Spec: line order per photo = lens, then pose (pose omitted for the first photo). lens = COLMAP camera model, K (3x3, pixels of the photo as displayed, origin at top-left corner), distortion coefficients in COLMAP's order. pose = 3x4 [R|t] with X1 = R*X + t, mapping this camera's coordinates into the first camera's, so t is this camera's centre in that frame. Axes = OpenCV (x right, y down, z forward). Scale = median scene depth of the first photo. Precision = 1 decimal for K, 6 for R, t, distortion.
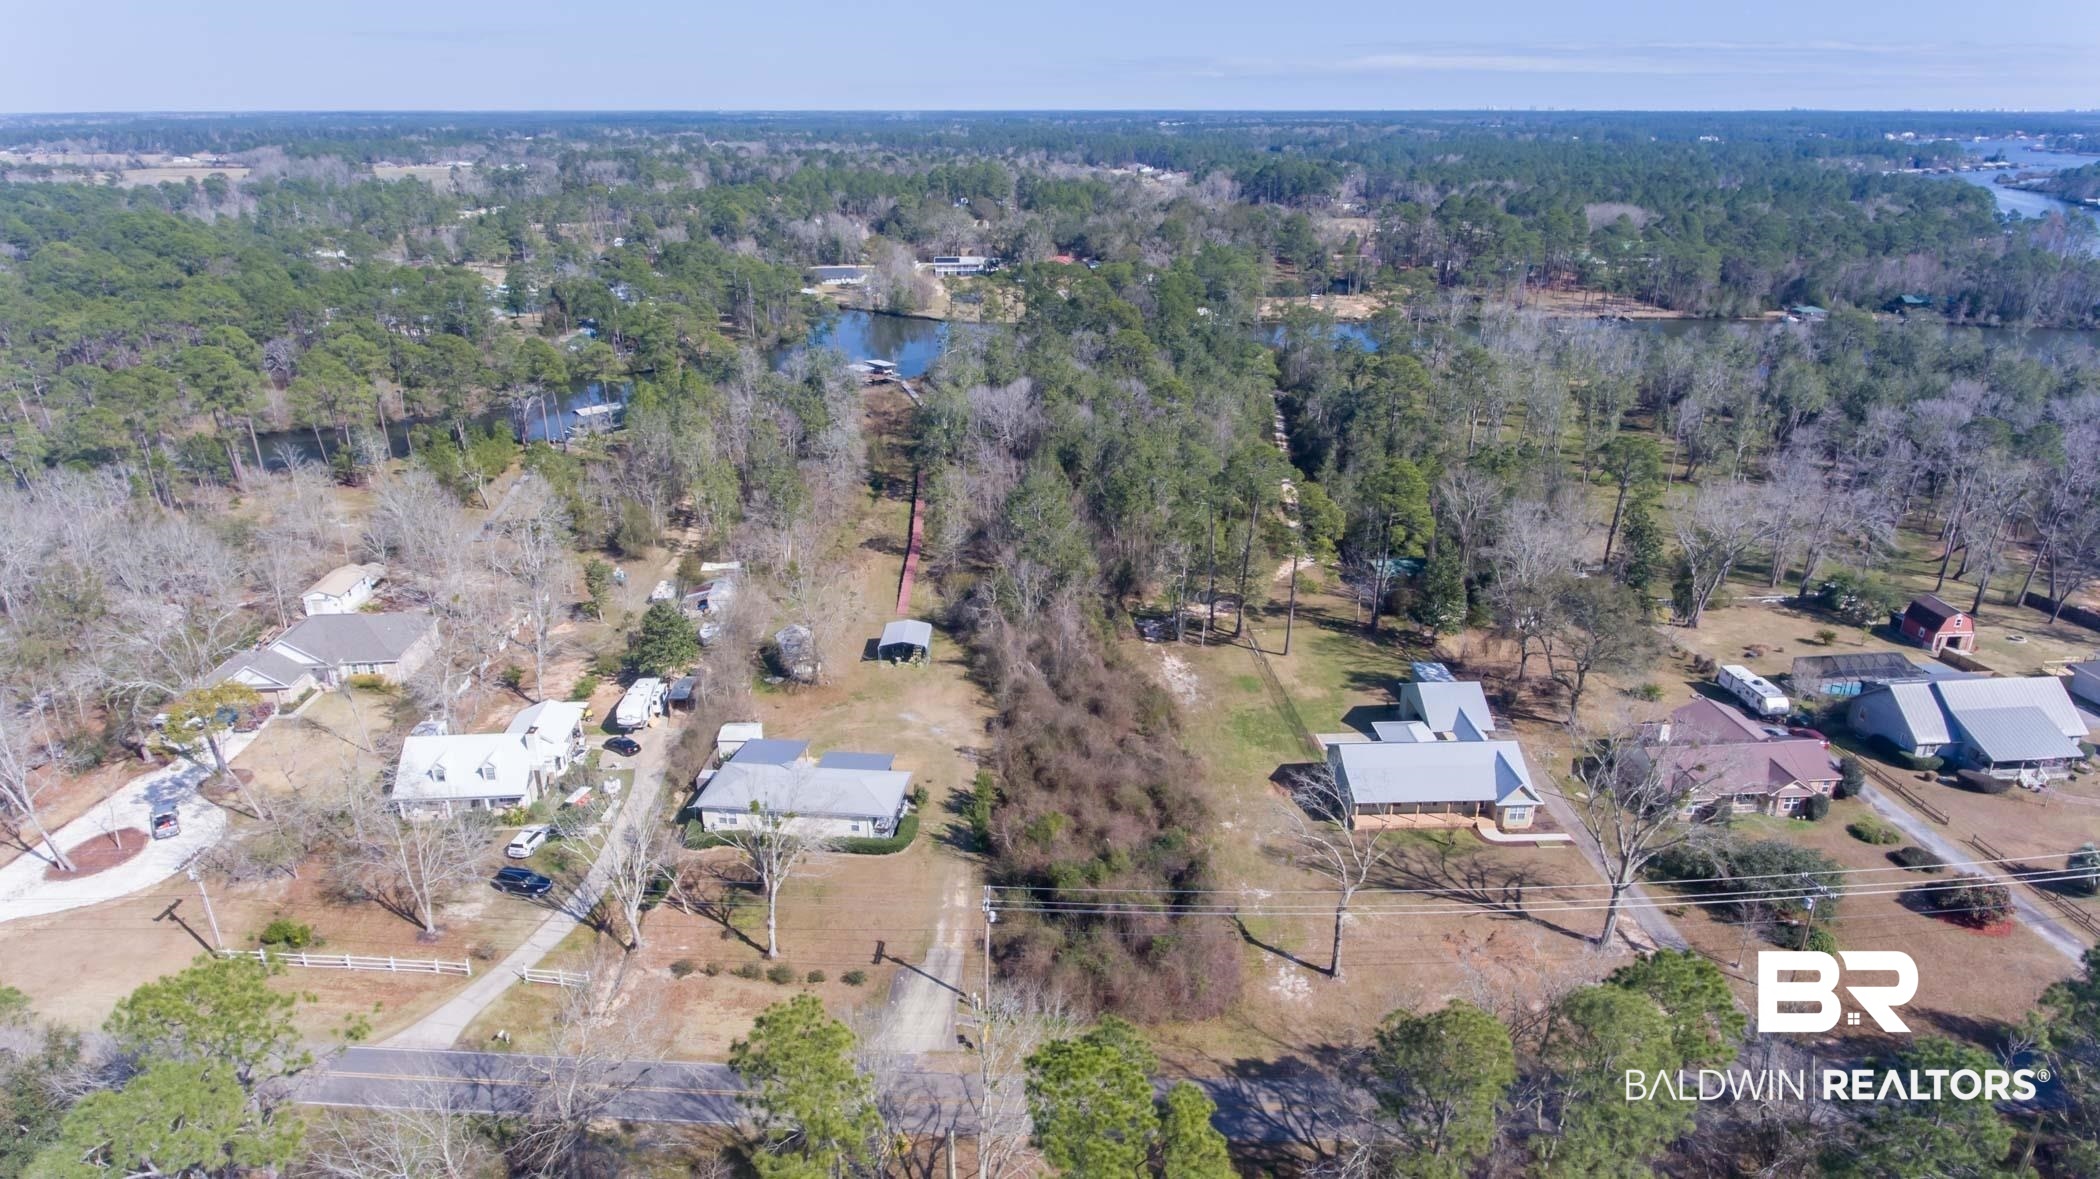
lens RADIAL K [[1245.2, 0, 1044.8], [0, 1245.2, 585.1], [0, 0, 1]] dist [-0.000427, -0.000289]
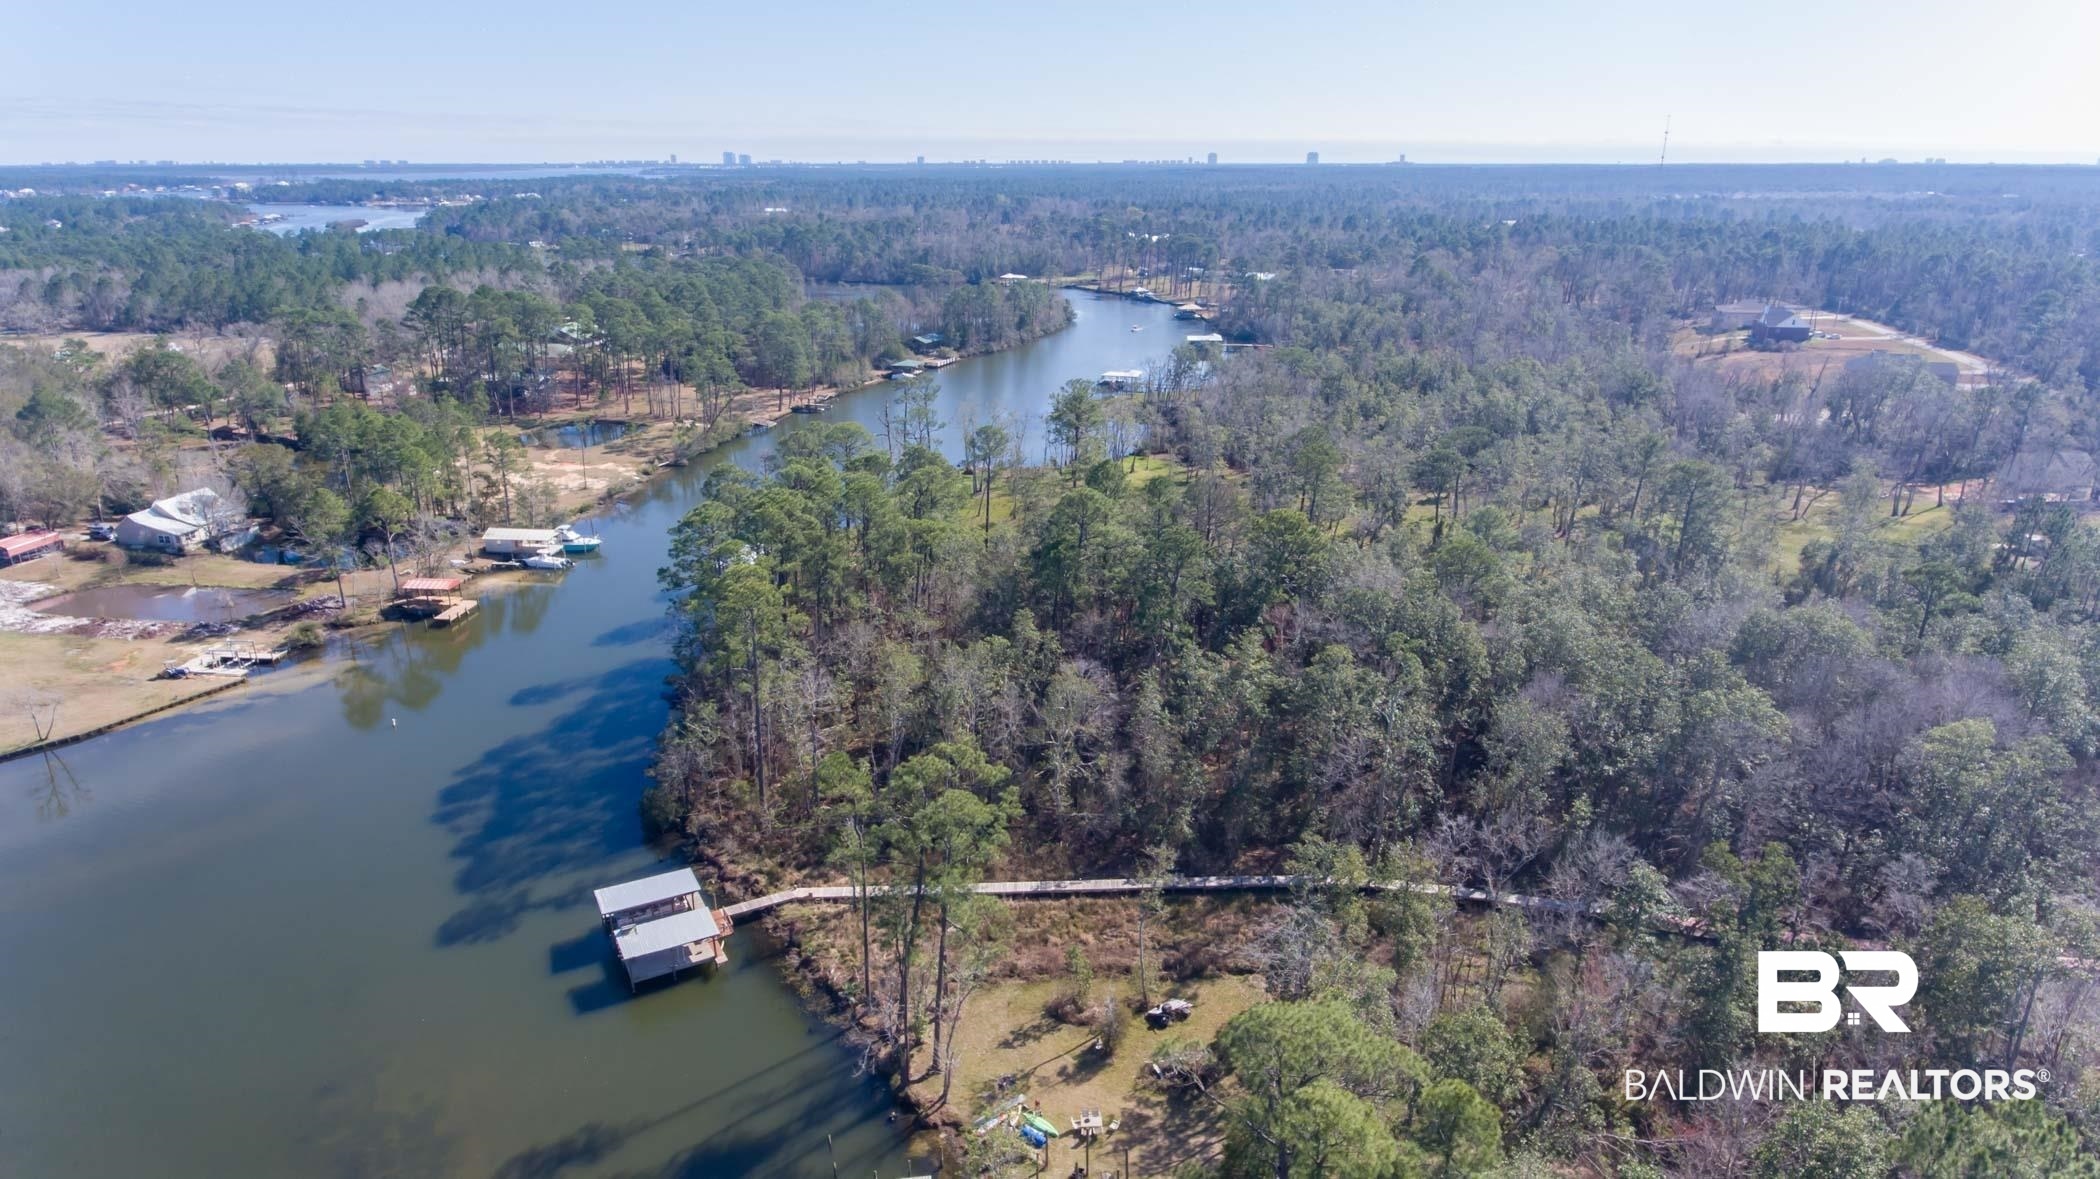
lens RADIAL K [[1256.6, 0, 1056.4], [0, 1256.6, 587.0], [0, 0, 1]] dist [-0.001278, 0.001202]
pose [[0.244066, -0.311356, 0.918416, -0.896124], [0.347332, 0.912294, 0.216978, -0.662447], [-0.905424, 0.266038, 0.330804, 1.738935]]
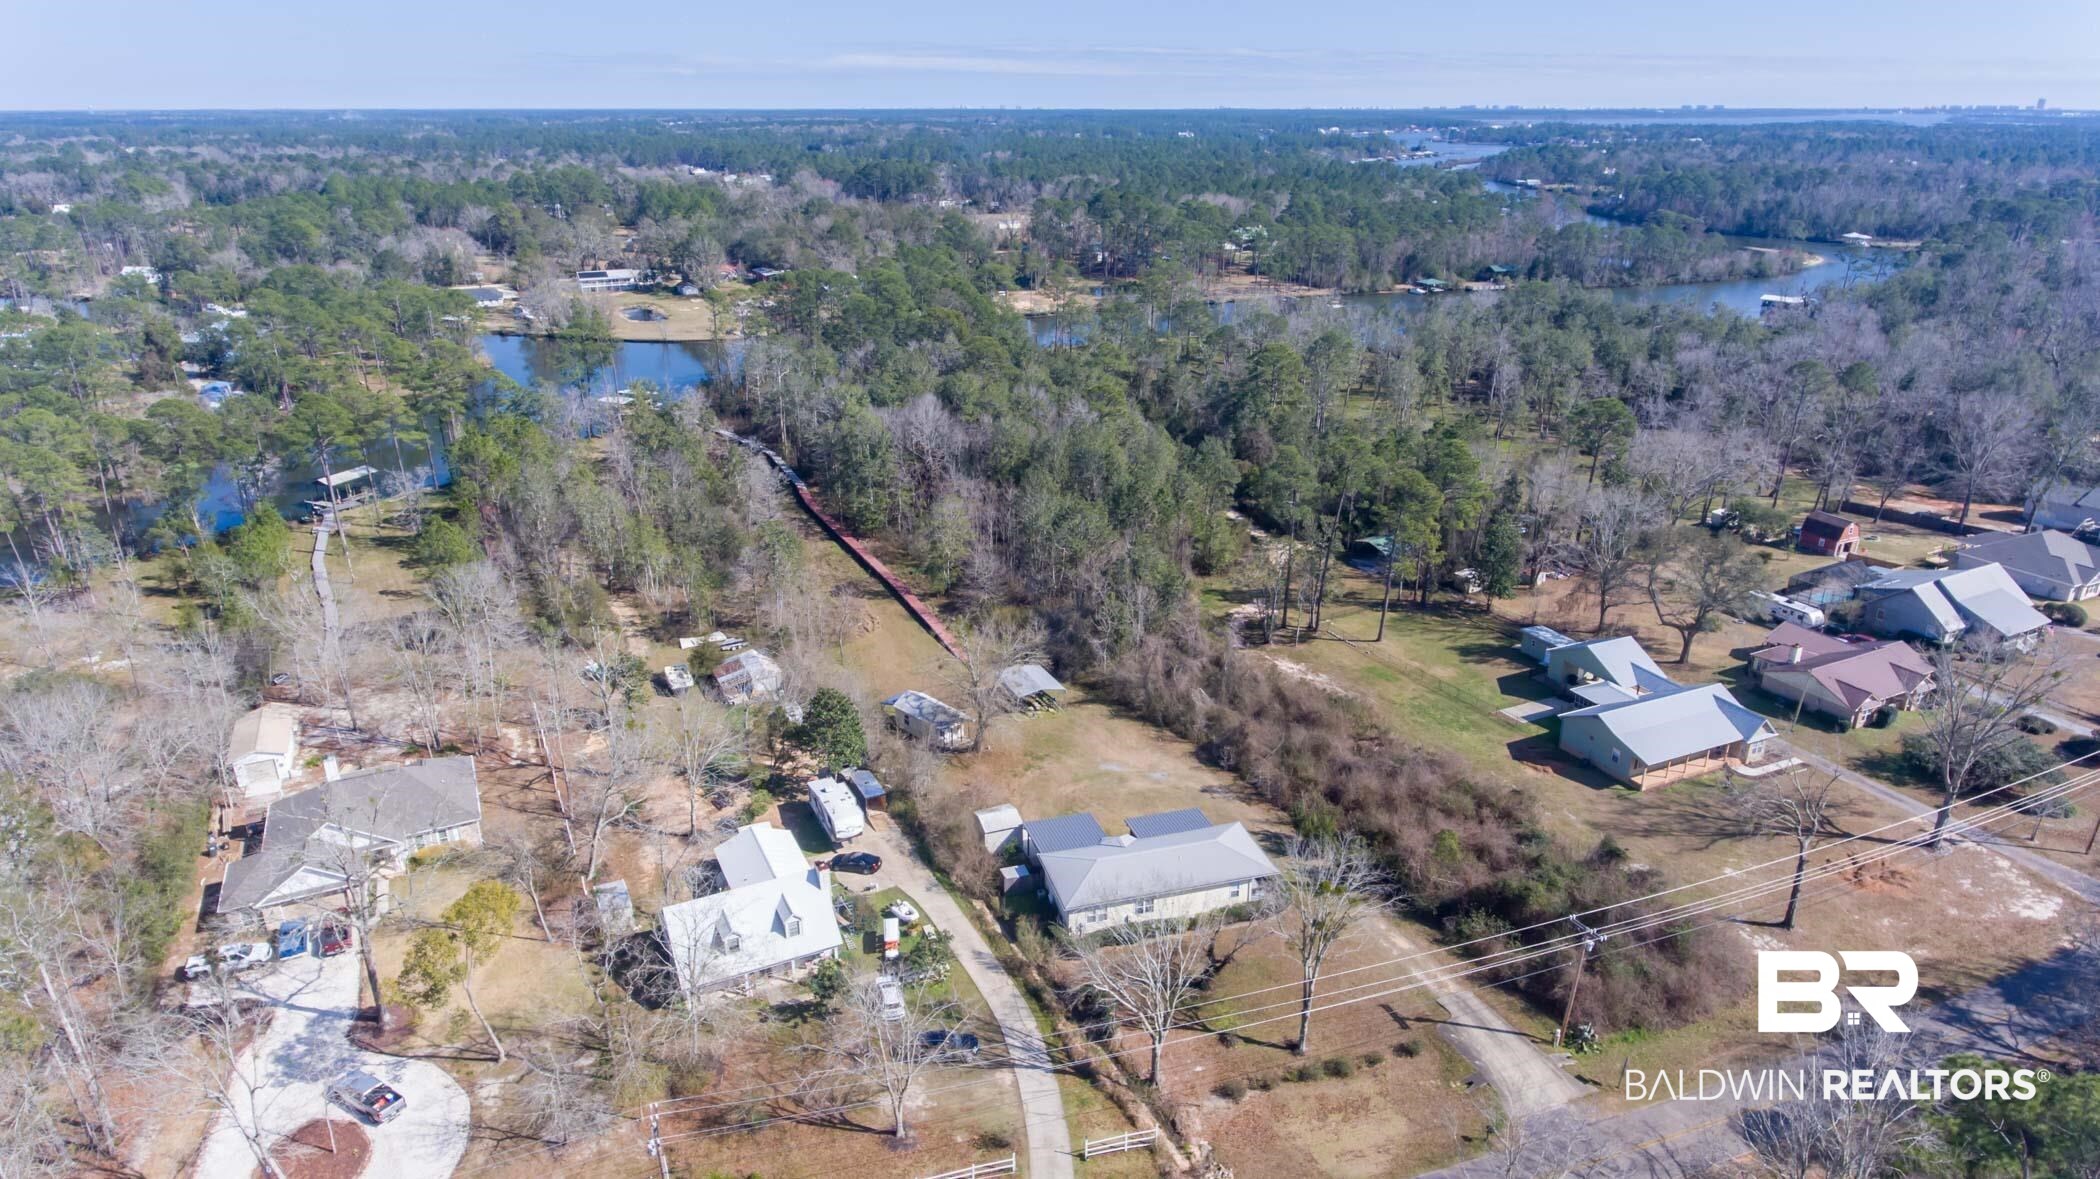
lens RADIAL K [[1255.8, 0, 1045.1], [0, 1255.8, 593.1], [0, 0, 1]] dist [-0.000027, 0.000970]
pose [[0.926773, -0.136066, 0.350110, -0.441158], [0.134817, 0.990473, 0.028062, -0.051384], [-0.350593, 0.021194, 0.936288, 0.143900]]
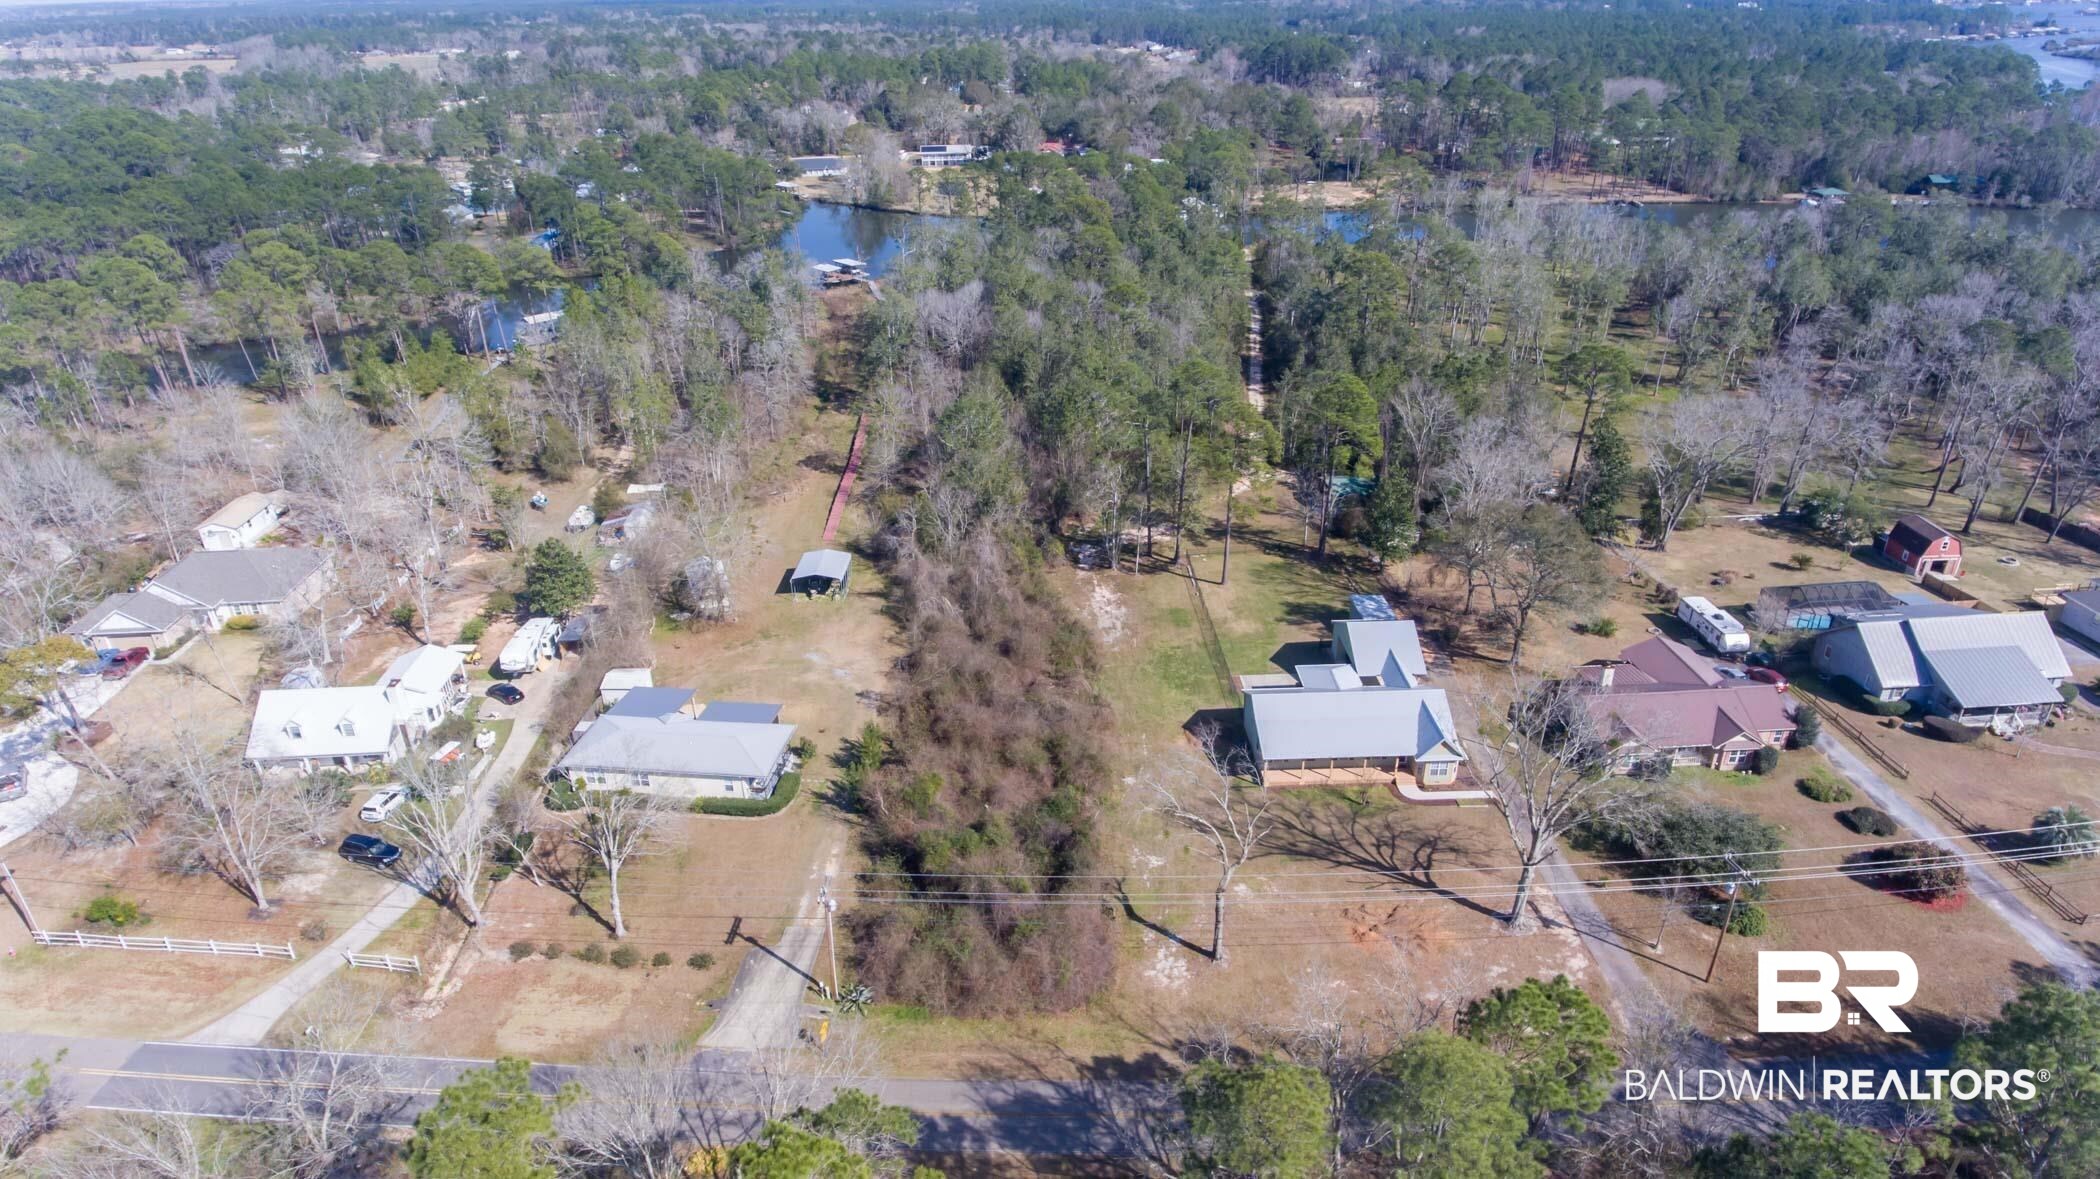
lens RADIAL K [[1228.7, 0, 1044.9], [0, 1228.7, 588.1], [0, 0, 1]] dist [0.002721, -0.004952]
pose [[0.999819, -0.006756, -0.017786, 0.079946], [0.008360, 0.995749, 0.091733, -0.029514], [0.017091, -0.091865, 0.995625, 0.072898]]
